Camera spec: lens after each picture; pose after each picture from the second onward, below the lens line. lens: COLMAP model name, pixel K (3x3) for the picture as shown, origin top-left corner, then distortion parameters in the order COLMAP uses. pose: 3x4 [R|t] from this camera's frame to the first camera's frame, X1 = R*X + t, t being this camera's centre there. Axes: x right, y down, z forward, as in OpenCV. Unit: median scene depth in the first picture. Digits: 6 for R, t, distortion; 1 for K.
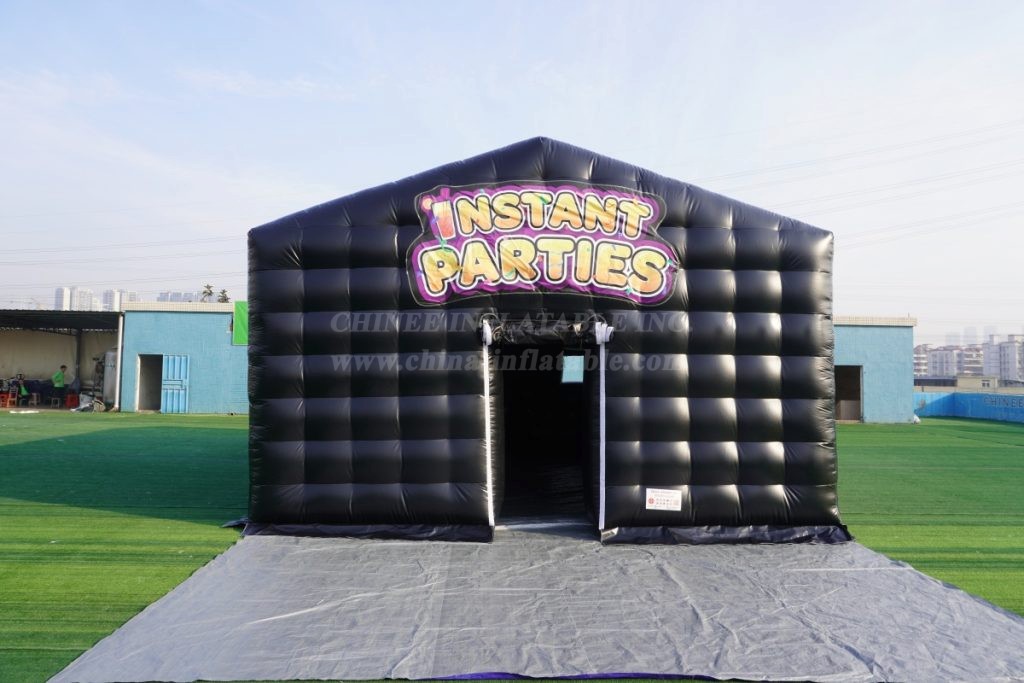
lens RADIAL K [[717.2, 0, 512.2], [0, 717.2, 336.6], [0, 0, 1]] dist [-0.028192, 0.000393]
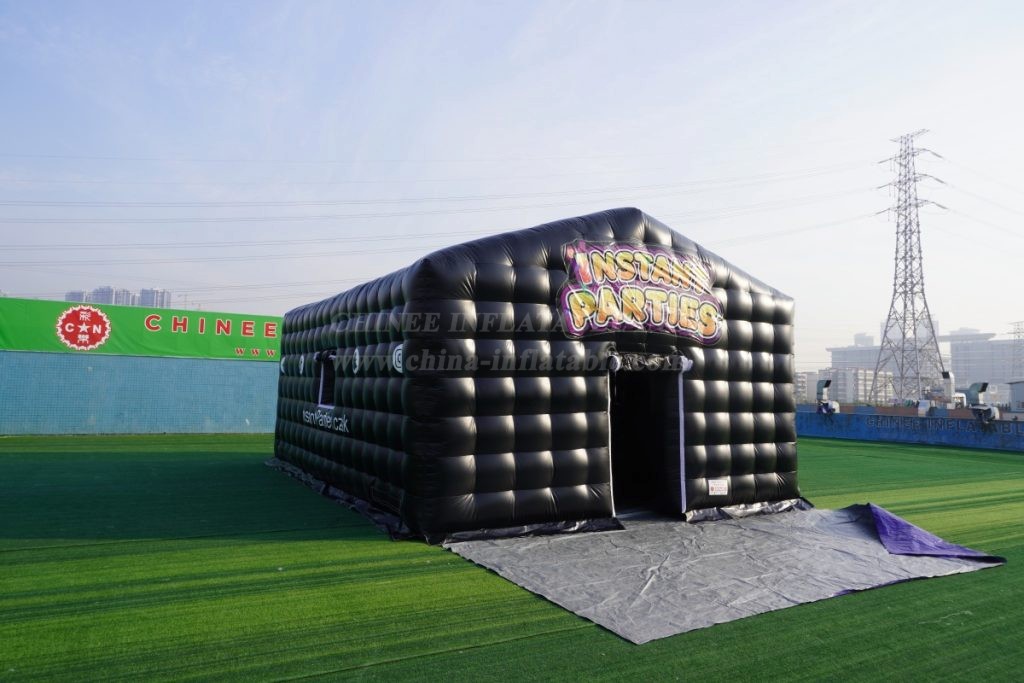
lens RADIAL K [[717.2, 0, 511.7], [0, 717.2, 345.2], [0, 0, 1]] dist [-0.028192, 0.000393]
pose [[0.875921, 0.035353, 0.481157, -0.785908], [-0.030352, 0.999374, -0.018175, -0.006653], [-0.481498, 0.001315, 0.876446, -0.006369]]
